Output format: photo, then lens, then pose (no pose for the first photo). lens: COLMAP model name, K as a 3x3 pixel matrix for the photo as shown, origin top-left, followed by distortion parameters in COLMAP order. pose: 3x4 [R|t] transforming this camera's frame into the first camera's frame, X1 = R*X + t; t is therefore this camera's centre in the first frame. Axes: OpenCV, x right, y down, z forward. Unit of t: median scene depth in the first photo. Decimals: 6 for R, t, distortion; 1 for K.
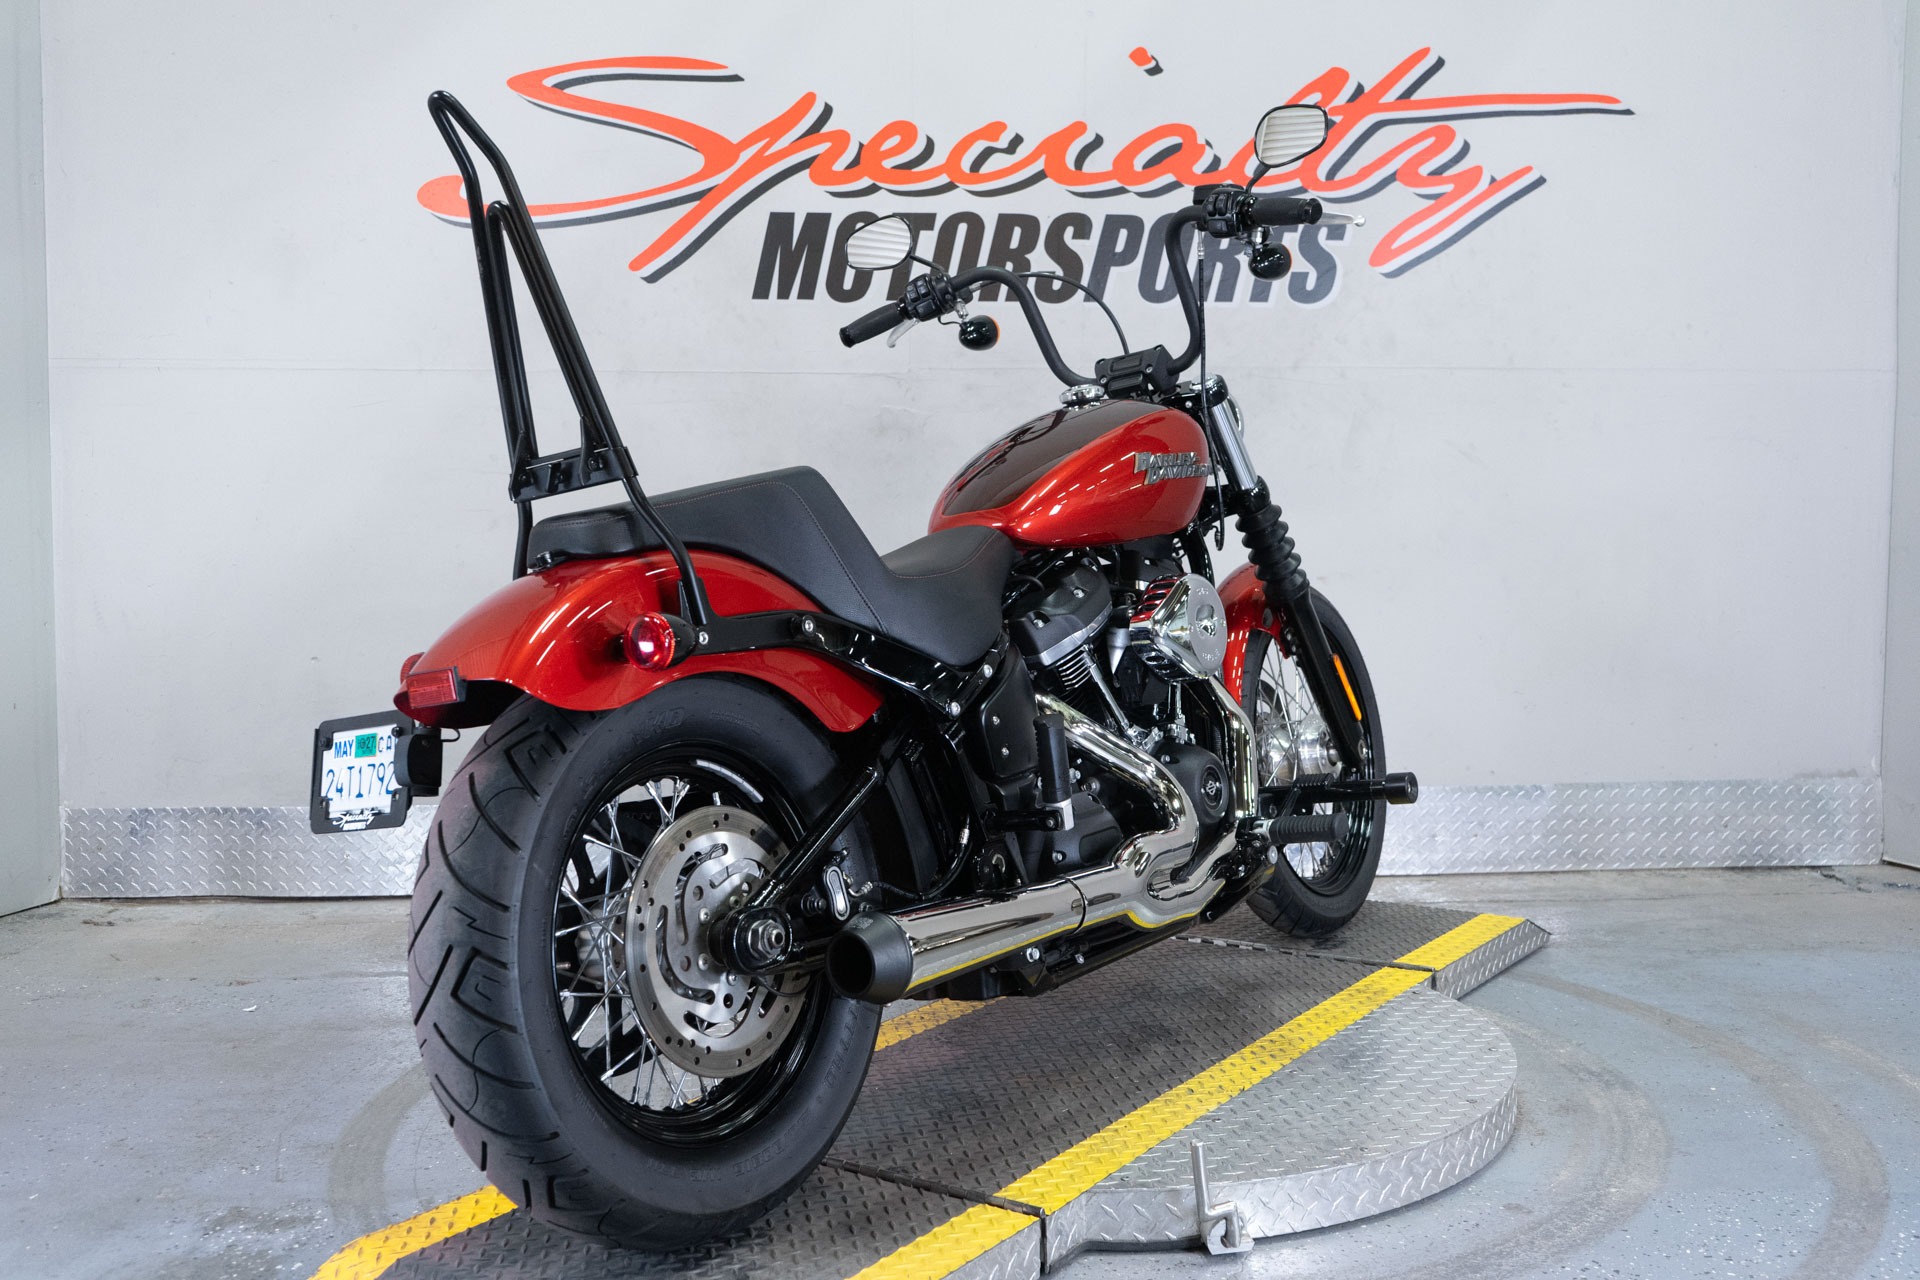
lens RADIAL K [[1882.0, 0, 960.0], [0, 1882.0, 640.0], [0, 0, 1]] dist [-0.002341, 0.024257]
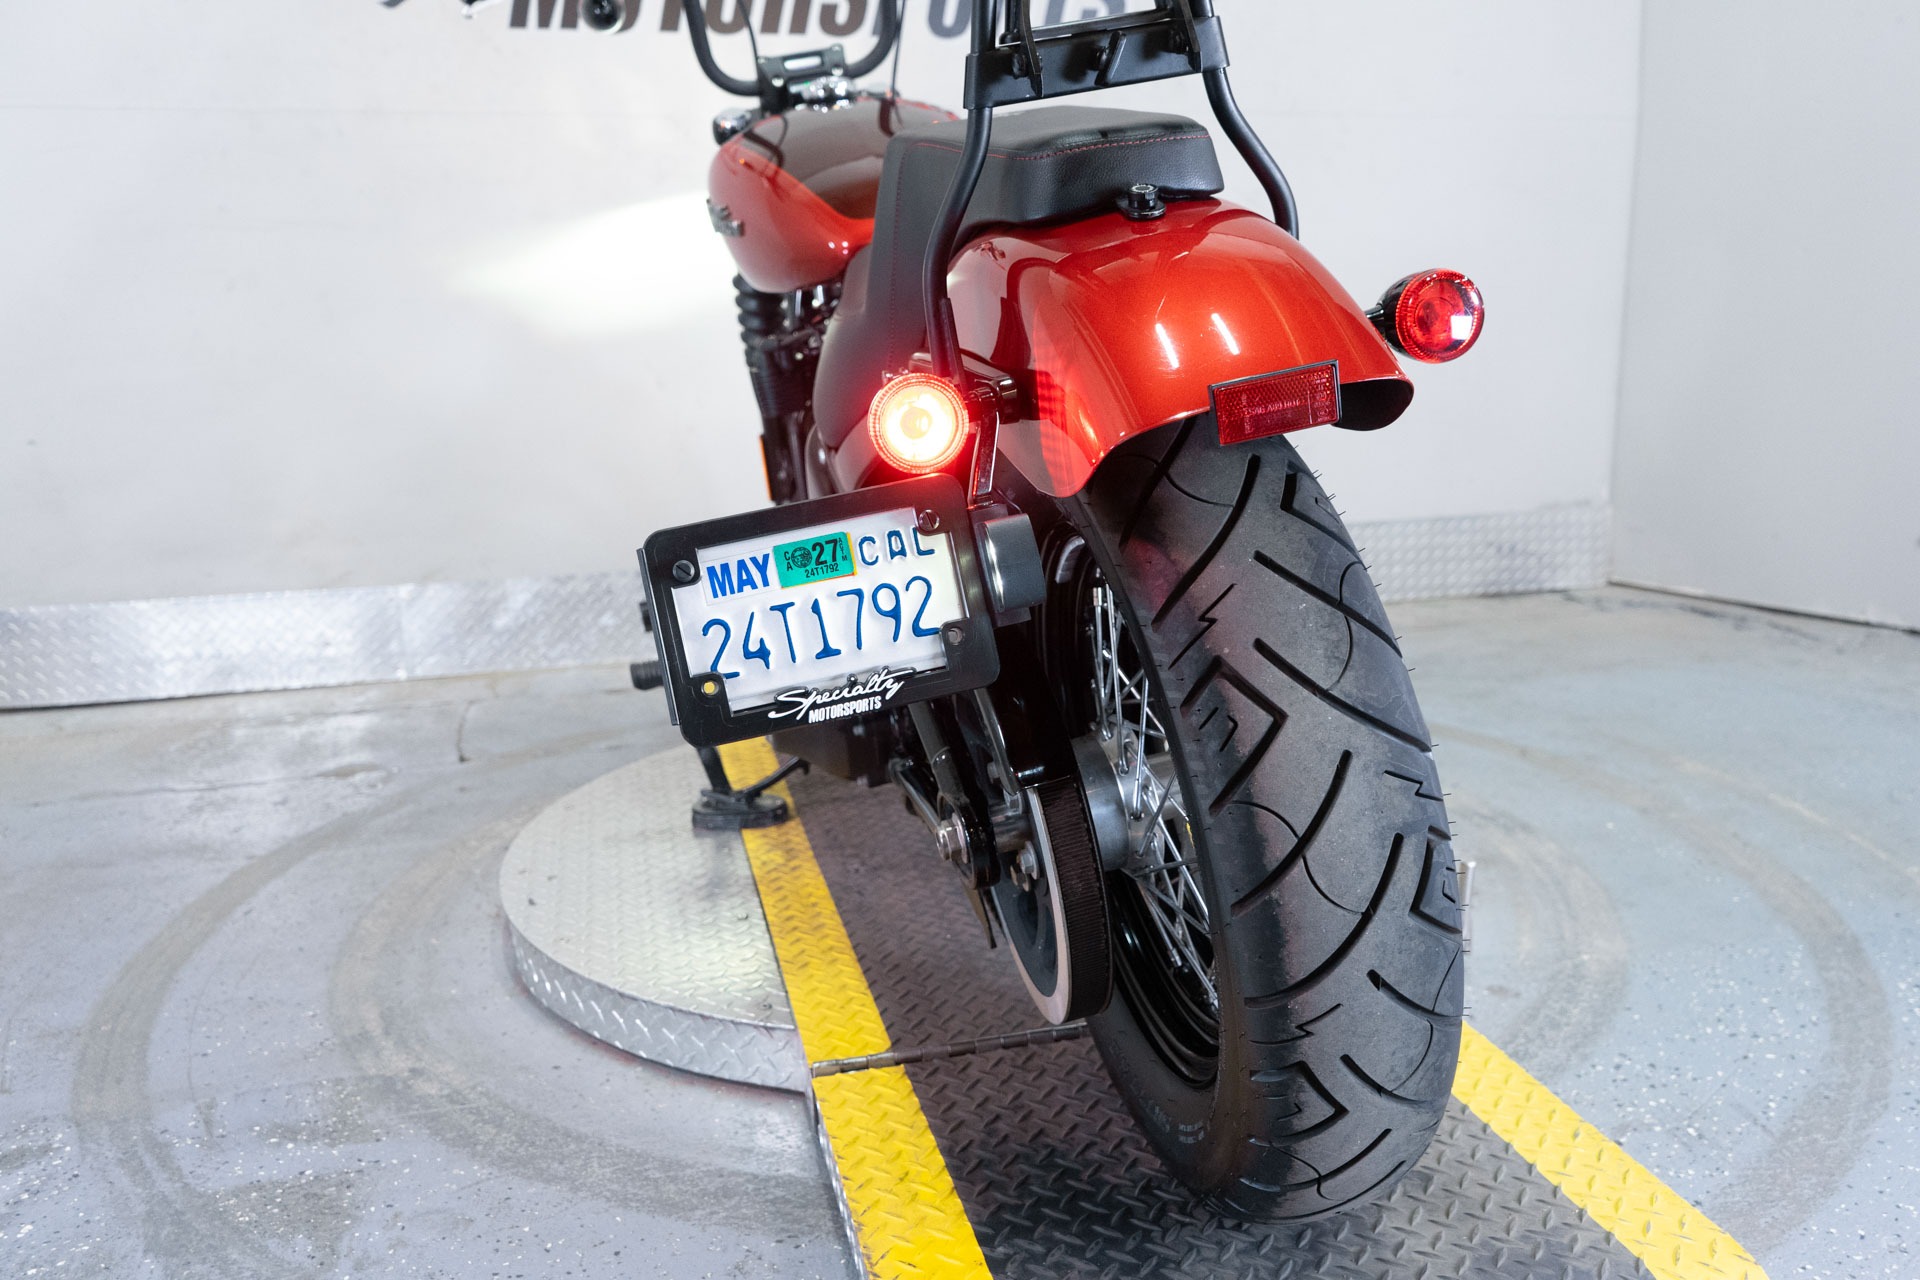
lens RADIAL K [[1543.9, 0, 960.0], [0, 1543.9, 640.0], [0, 0, 1]] dist [-0.001280, 0.003158]
pose [[0.982988, -0.055477, 0.175092, -0.043119], [0.030970, 0.989707, 0.139717, 0.013834], [-0.181041, -0.131918, 0.974588, 0.193736]]
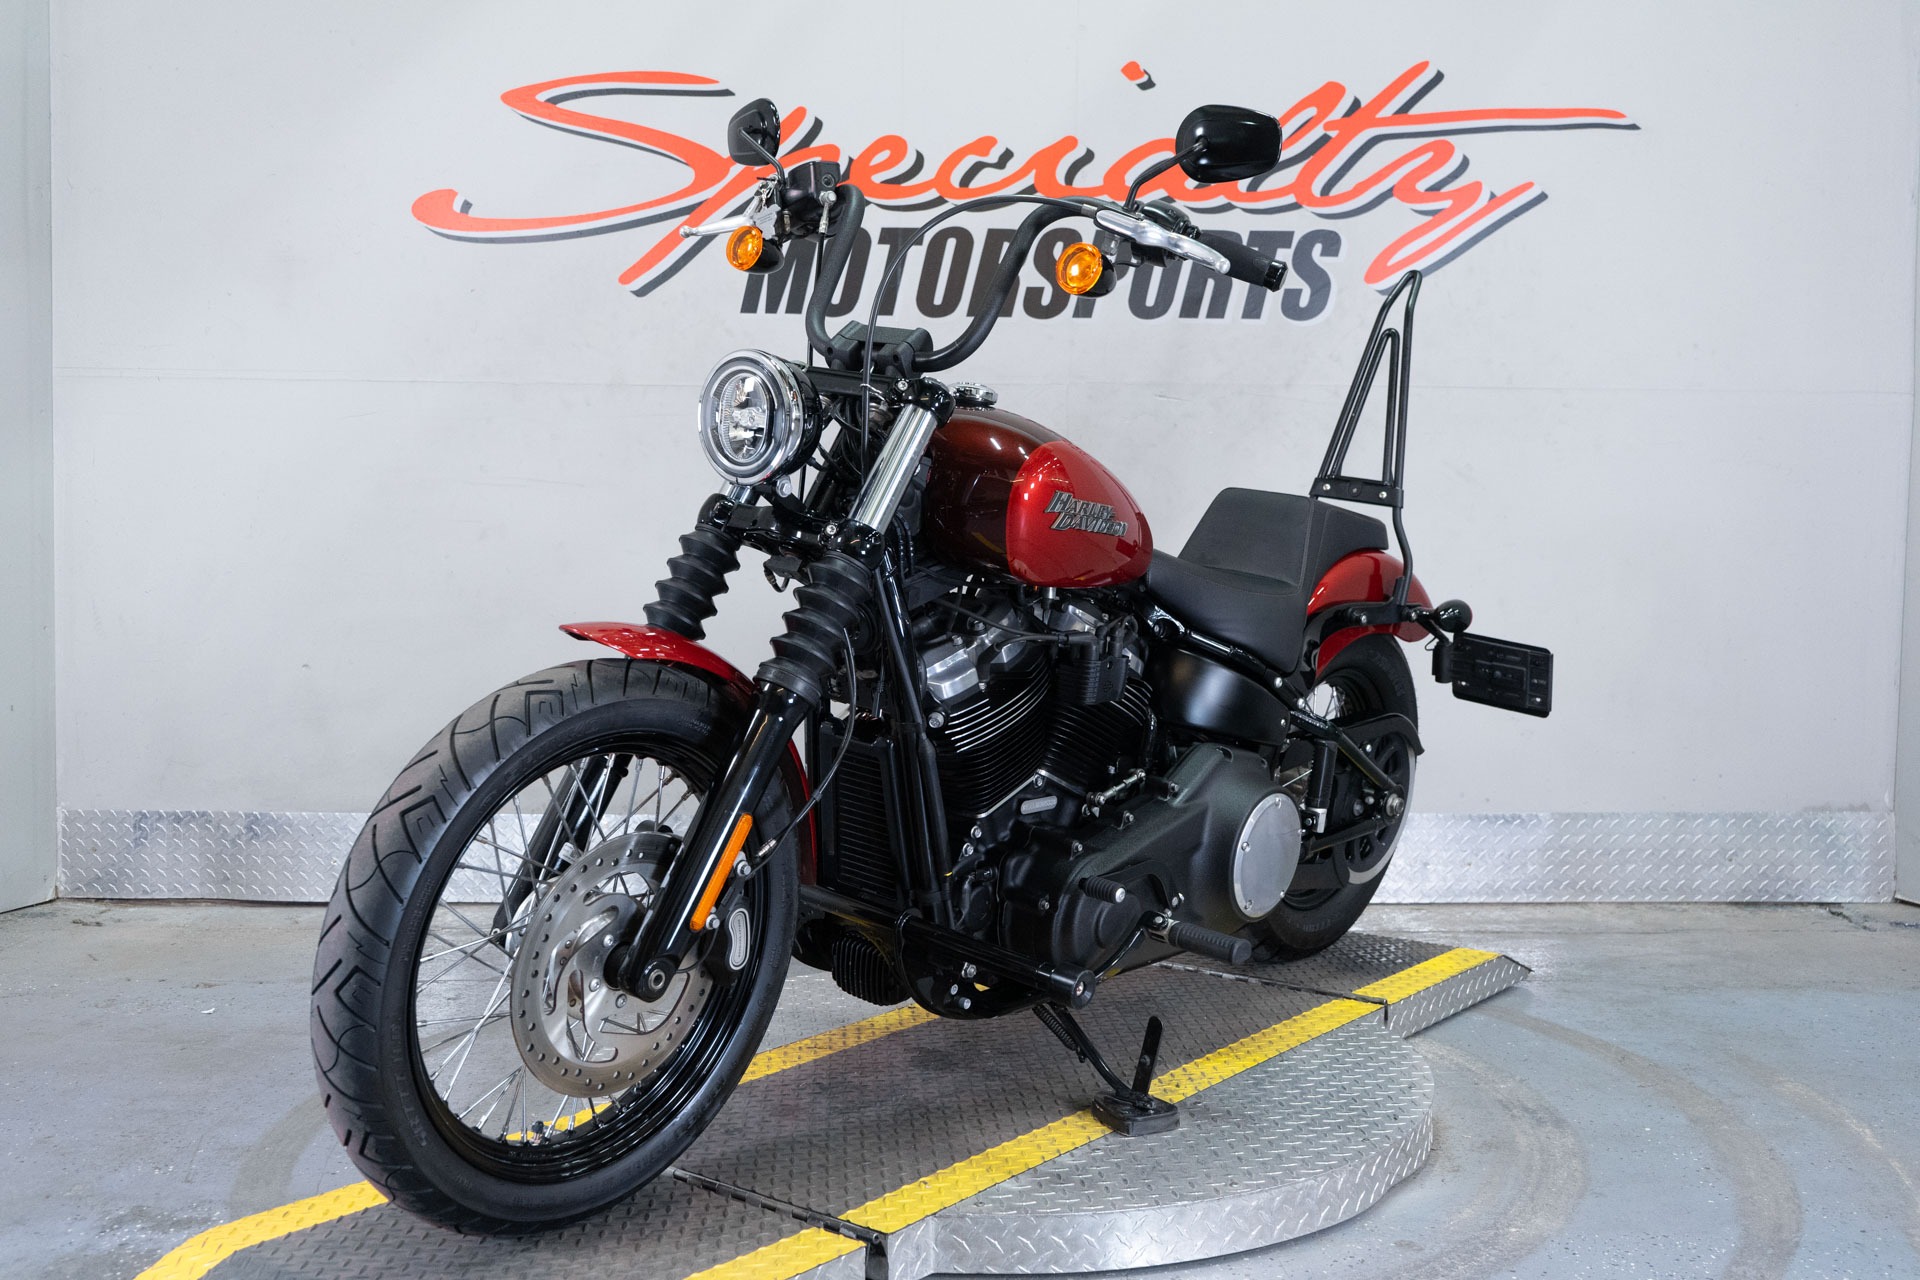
lens RADIAL K [[1898.4, 0, 960.0], [0, 1898.4, 640.0], [0, 0, 1]] dist [0.003989, 0.008615]
pose [[0.998612, 0.014156, -0.050728, 0.059804], [-0.014579, 0.999862, -0.007977, -0.001005], [0.050608, 0.008705, 0.998681, -0.000995]]
